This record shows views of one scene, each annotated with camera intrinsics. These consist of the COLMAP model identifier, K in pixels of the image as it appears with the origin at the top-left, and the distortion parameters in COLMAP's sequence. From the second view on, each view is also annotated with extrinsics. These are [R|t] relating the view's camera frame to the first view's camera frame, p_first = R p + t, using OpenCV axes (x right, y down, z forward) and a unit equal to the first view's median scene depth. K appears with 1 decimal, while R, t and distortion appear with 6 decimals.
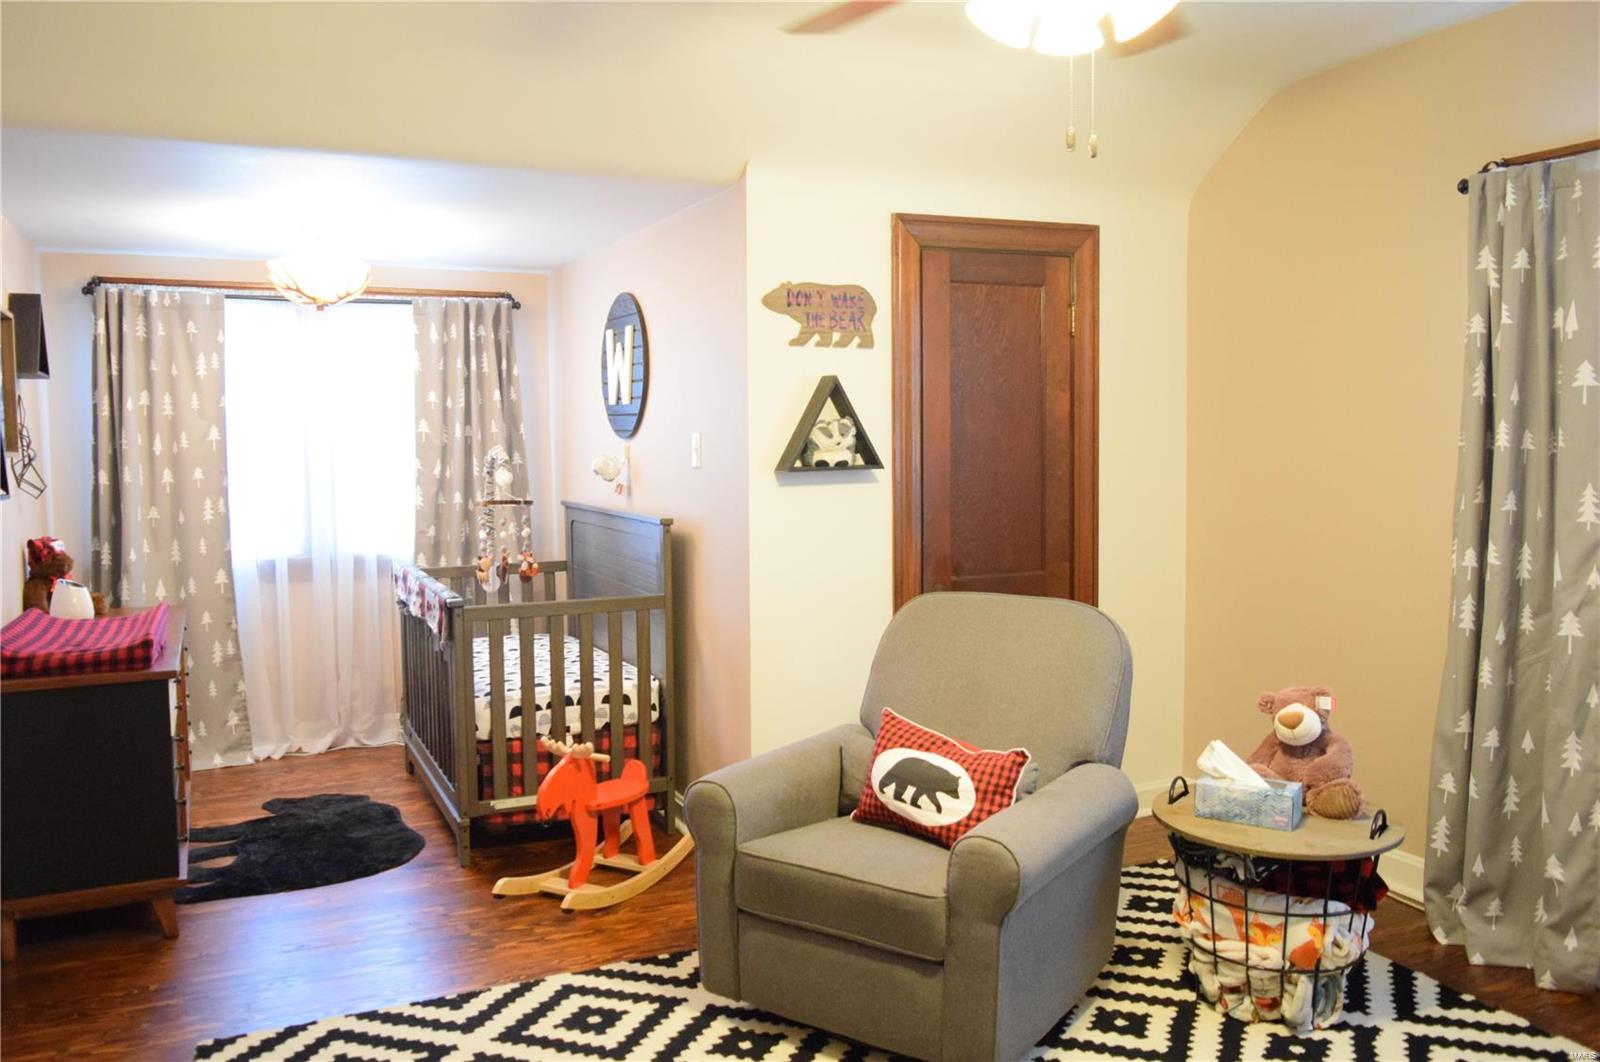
lens RADIAL K [[1266.1, 0, 794.2], [0, 1266.1, 522.0], [0, 0, 1]] dist [-0.011902, 0.004826]
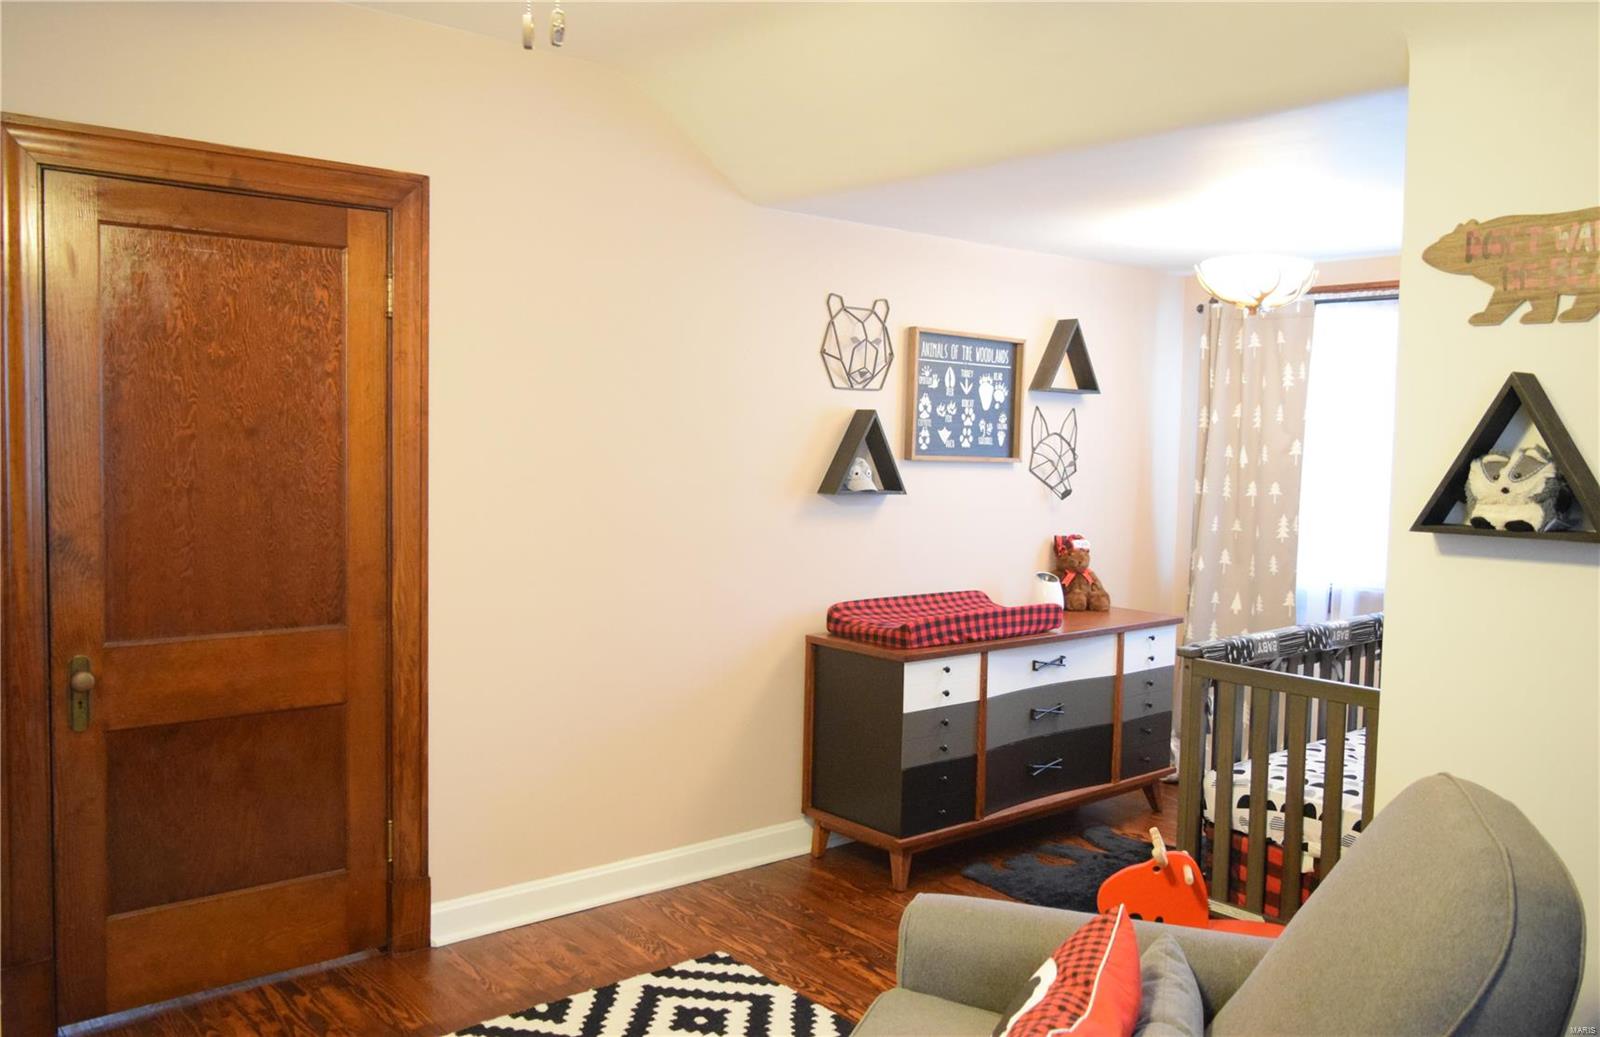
lens RADIAL K [[1272.4, 0, 781.9], [0, 1272.4, 511.5], [0, 0, 1]] dist [-0.018299, 0.010472]
pose [[0.271000, 0.077801, -0.959430, 0.457484], [-0.096799, 0.993878, 0.053253, -0.046916], [0.957700, 0.078440, 0.276872, 0.482287]]
